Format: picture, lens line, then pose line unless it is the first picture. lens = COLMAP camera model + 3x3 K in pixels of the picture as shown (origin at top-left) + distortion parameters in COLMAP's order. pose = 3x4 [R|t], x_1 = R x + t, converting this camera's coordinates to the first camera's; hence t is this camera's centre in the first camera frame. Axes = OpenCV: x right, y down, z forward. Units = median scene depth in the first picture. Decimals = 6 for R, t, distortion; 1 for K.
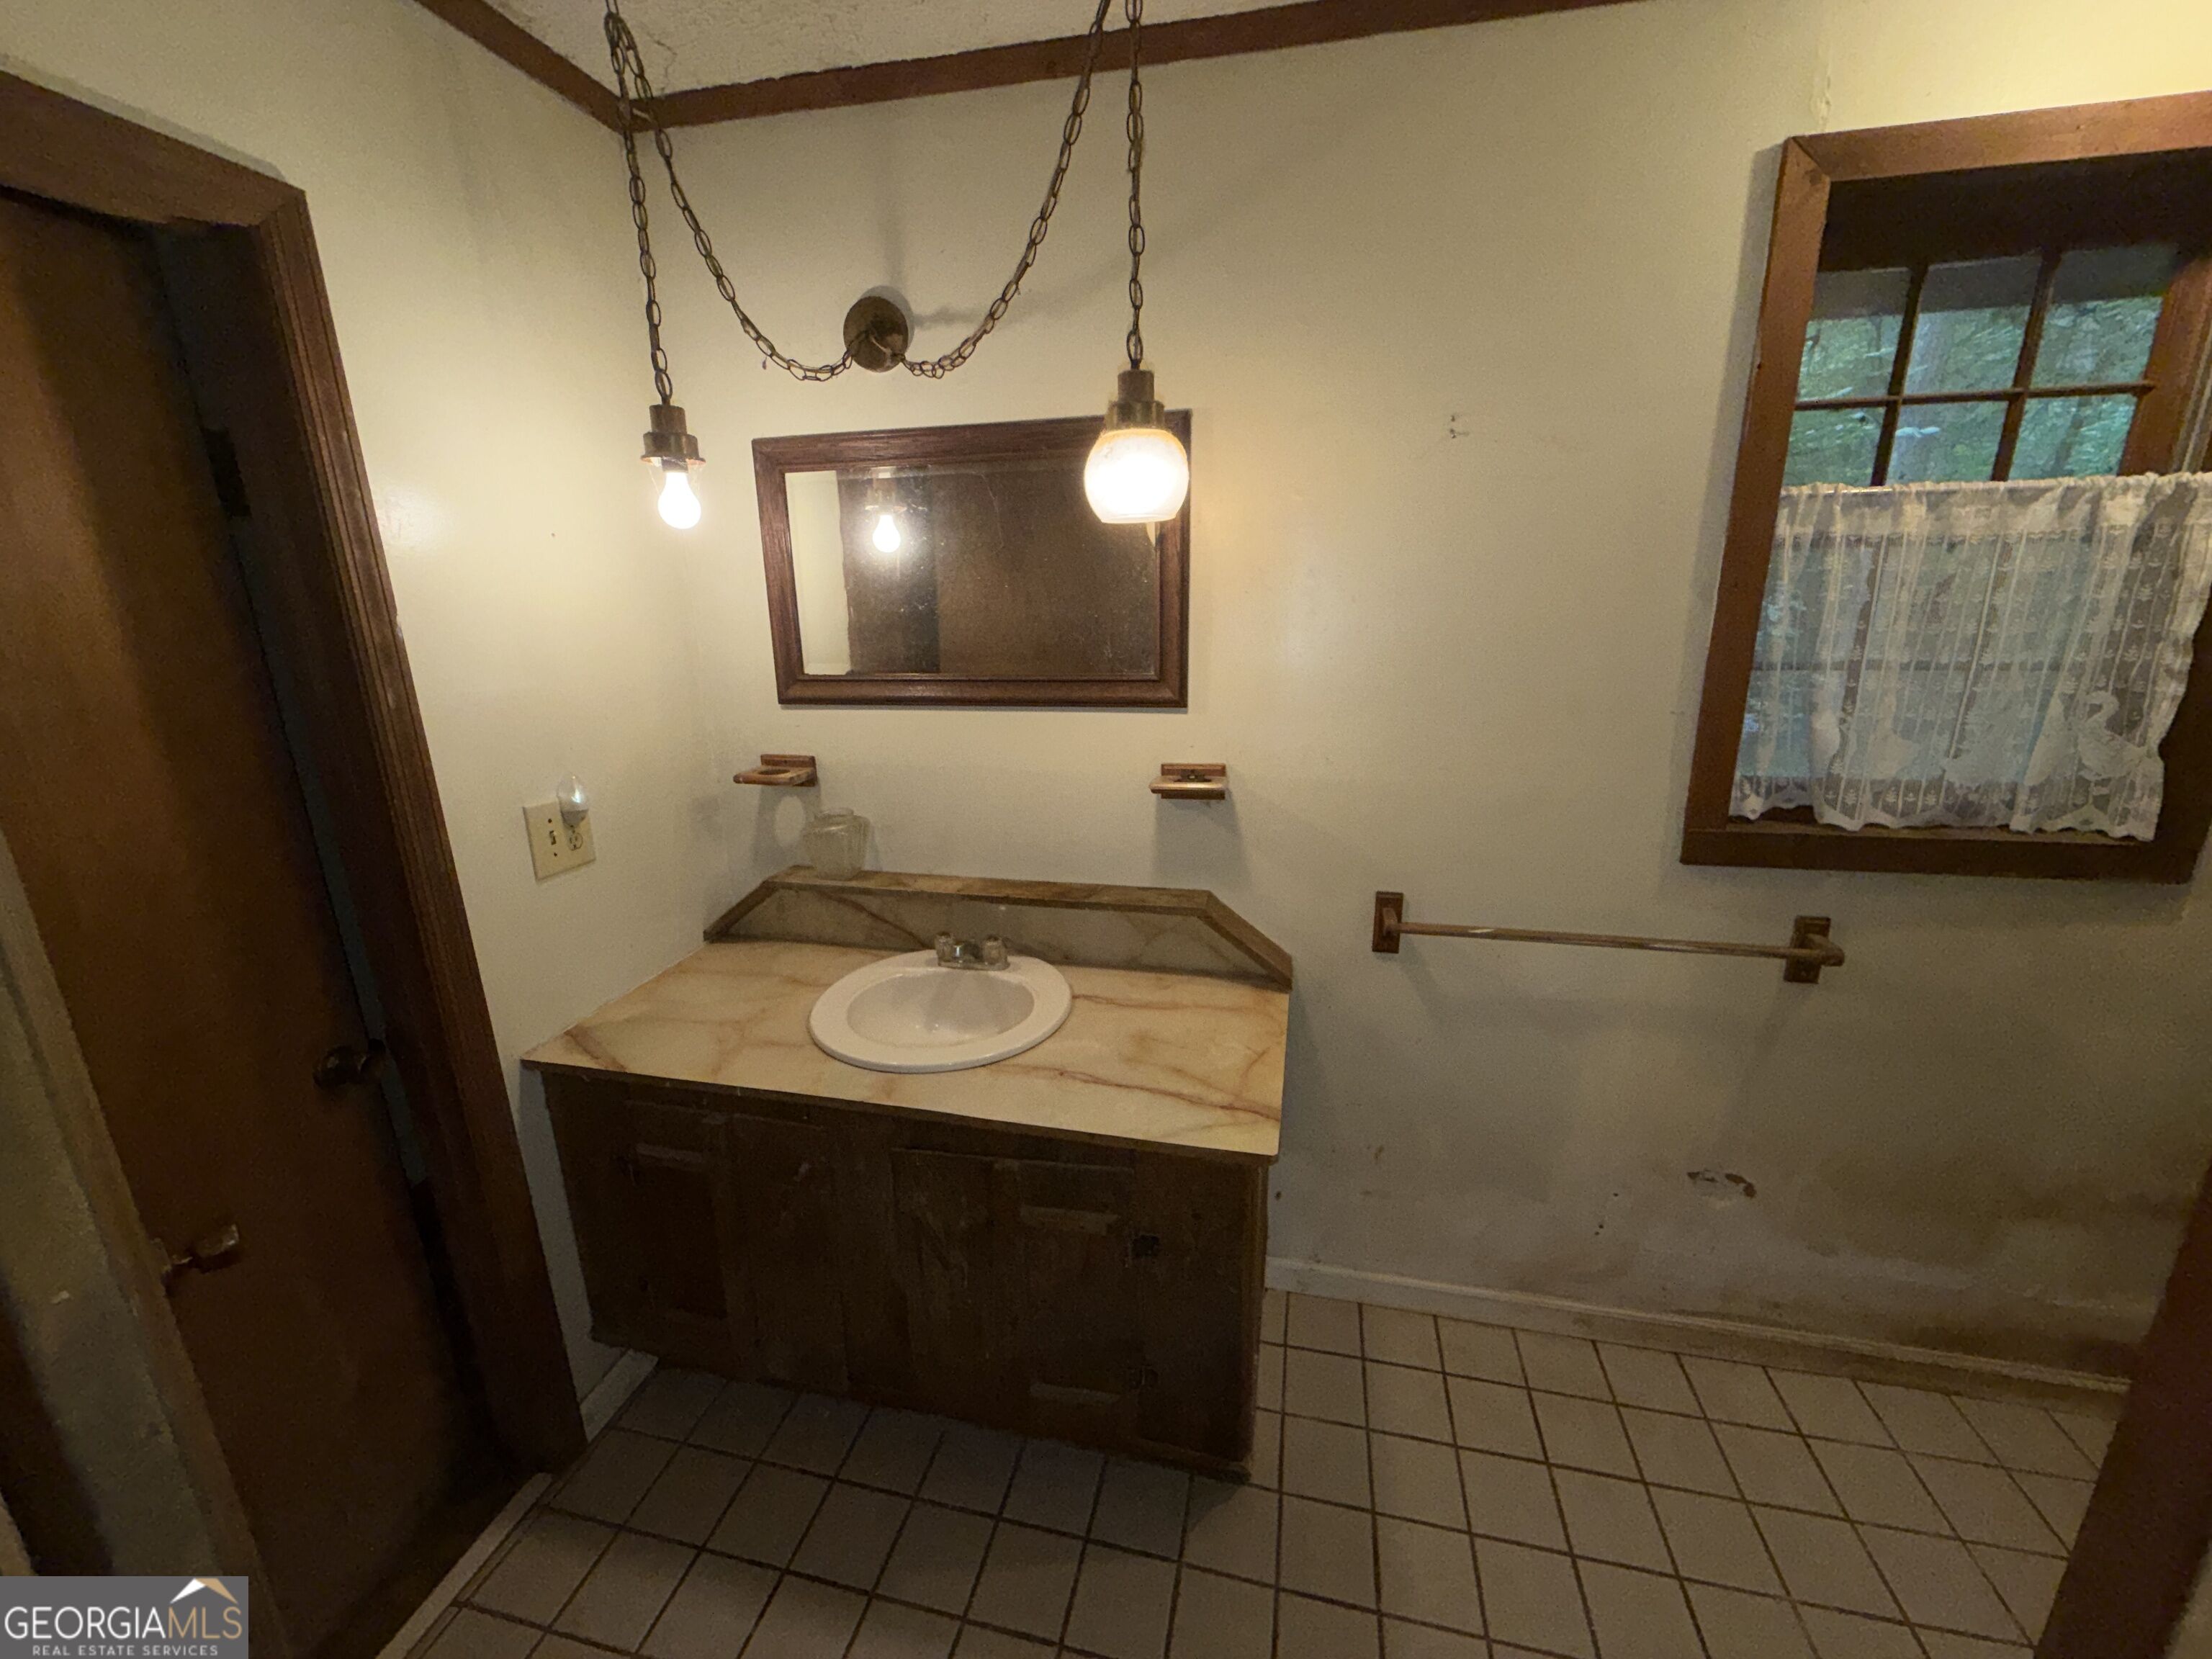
lens RADIAL K [[884.7, 0, 1106.2], [0, 884.7, 836.9], [0, 0, 1]] dist [0.000891, -0.000369]
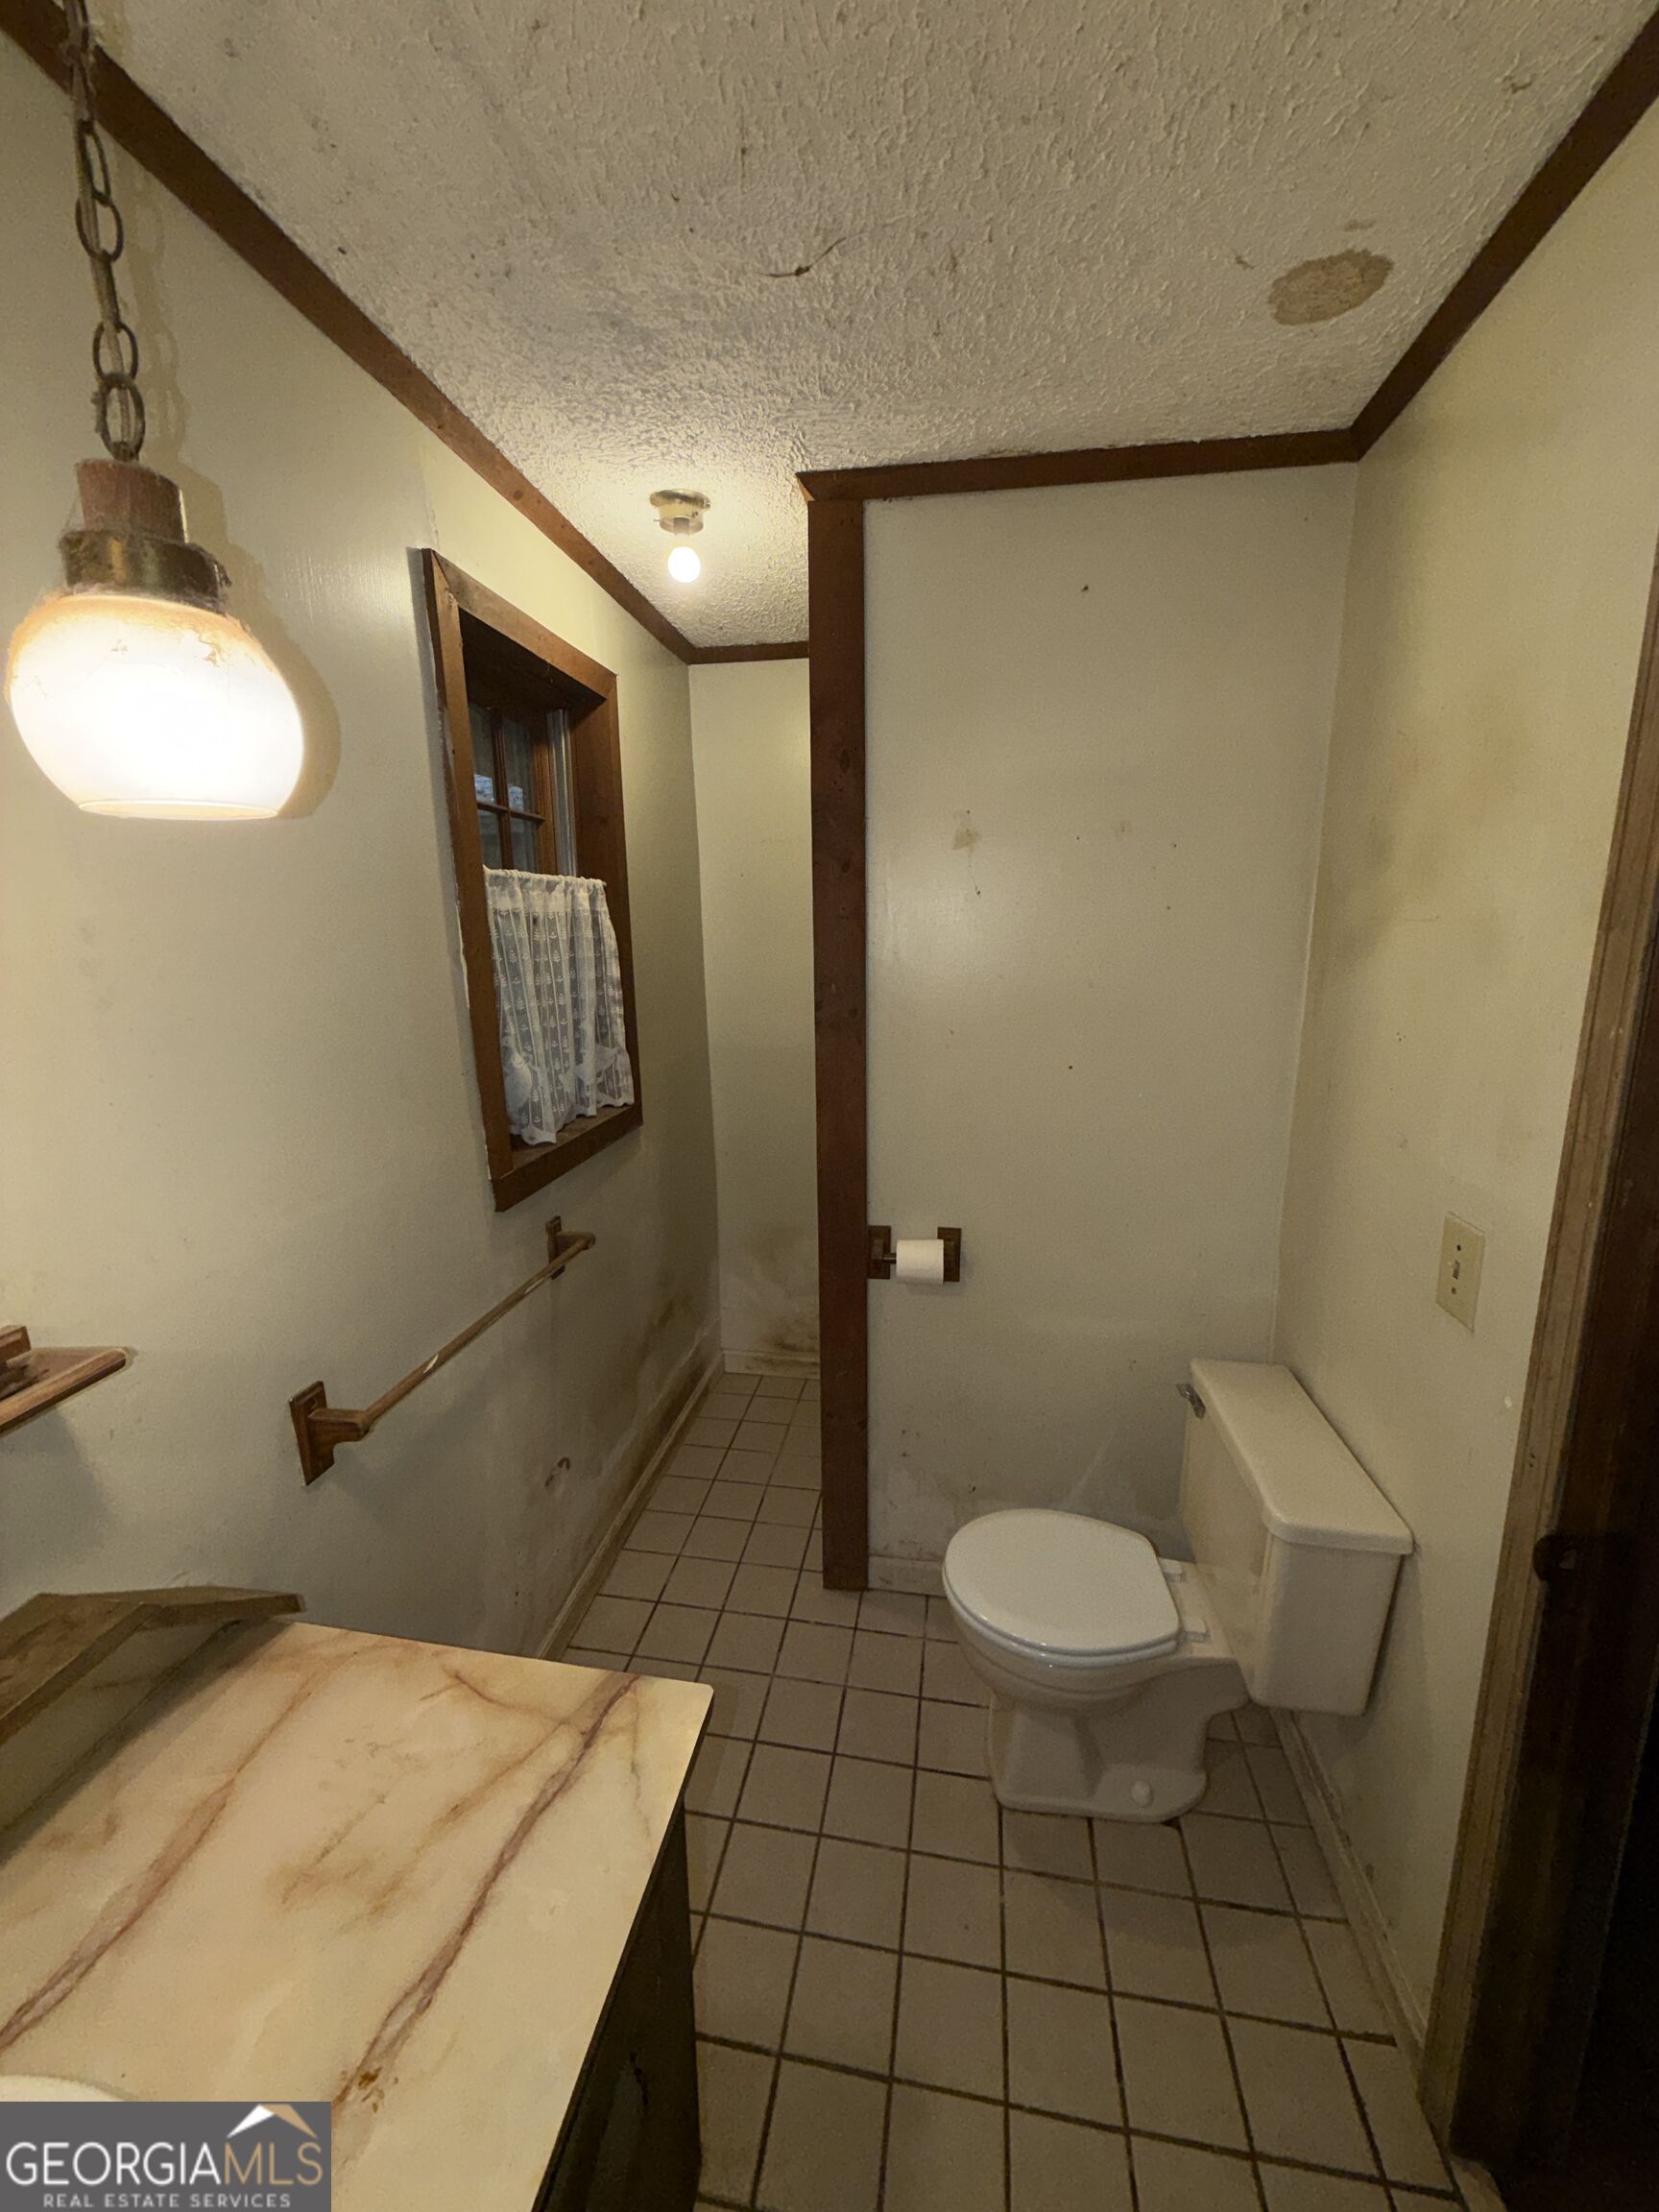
lens RADIAL K [[884.7, 0, 834.1], [0, 884.7, 1093.4], [0, 0, 1]] dist [0.000891, -0.000369]
pose [[-0.055559, -0.165965, 0.984565, -0.383210], [0.284130, 0.942691, 0.174940, -0.178452], [-0.957175, 0.289464, -0.005219, 0.620426]]
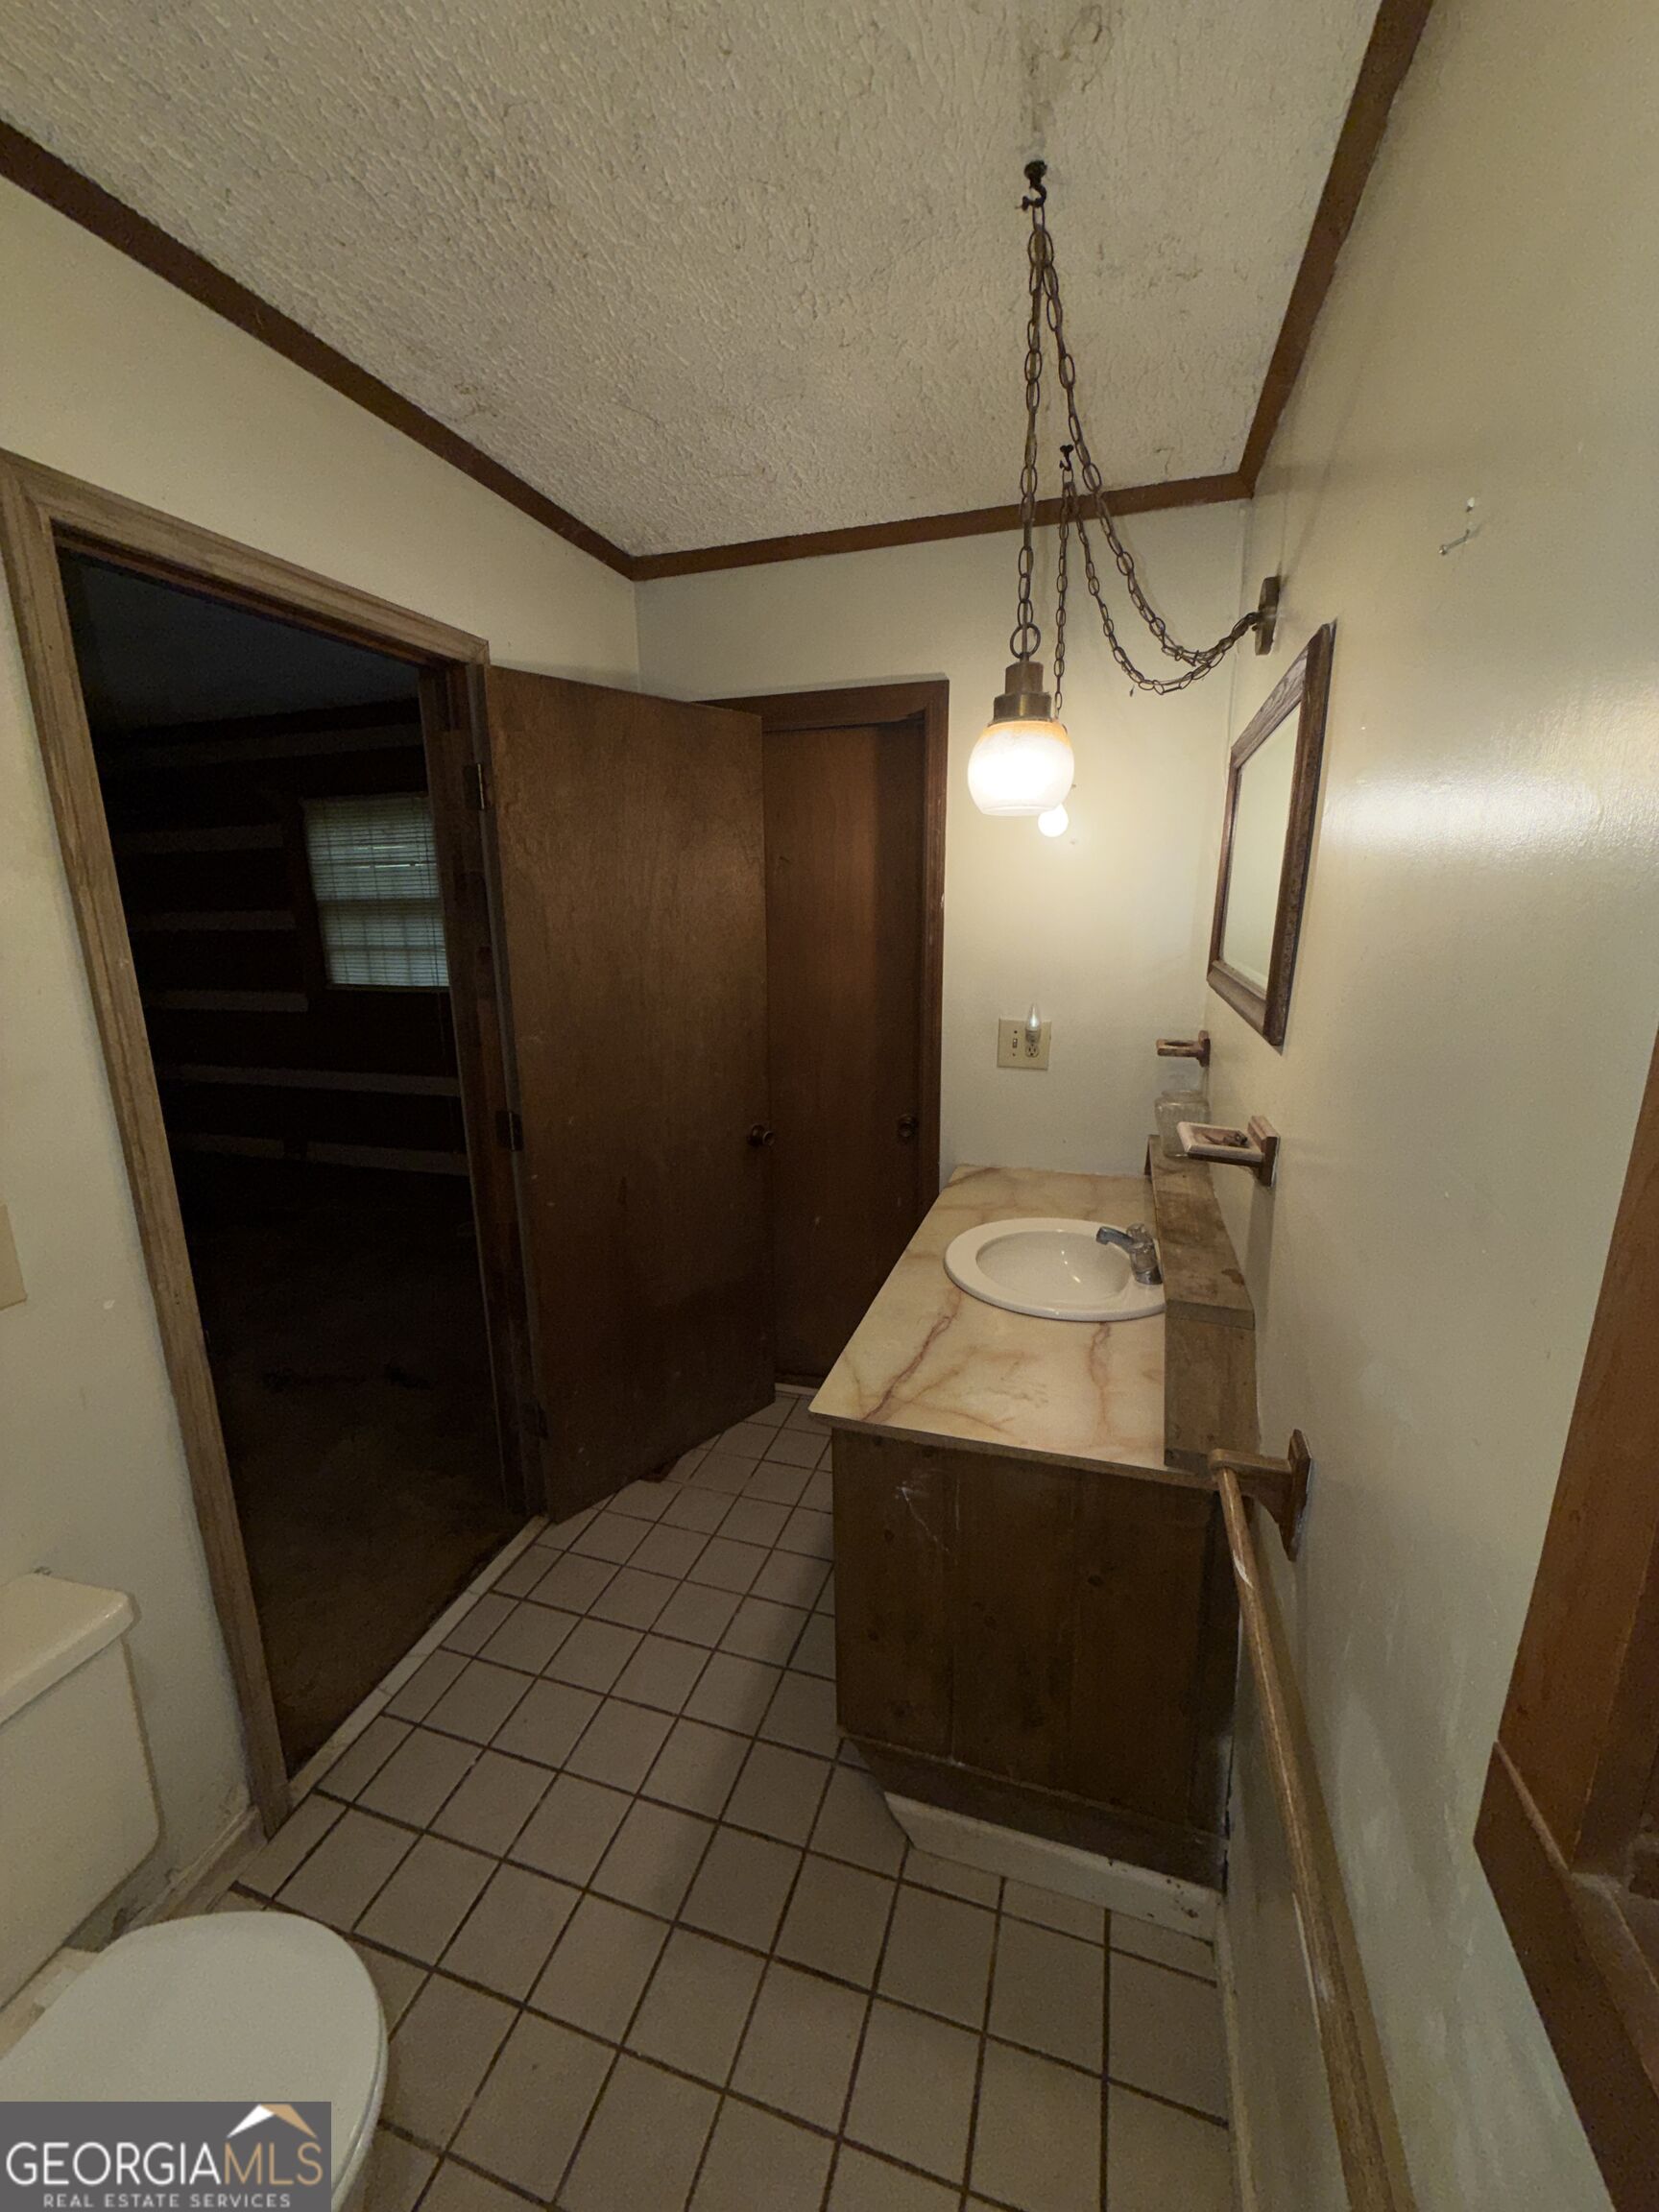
lens RADIAL K [[884.7, 0, 822.7], [0, 884.7, 1109.5], [0, 0, 1]] dist [0.000891, -0.000369]
pose [[-0.094274, 0.248854, -0.963942, 0.921699], [-0.258562, 0.928908, 0.265097, -0.216822], [0.961383, 0.274230, -0.023228, 0.767662]]
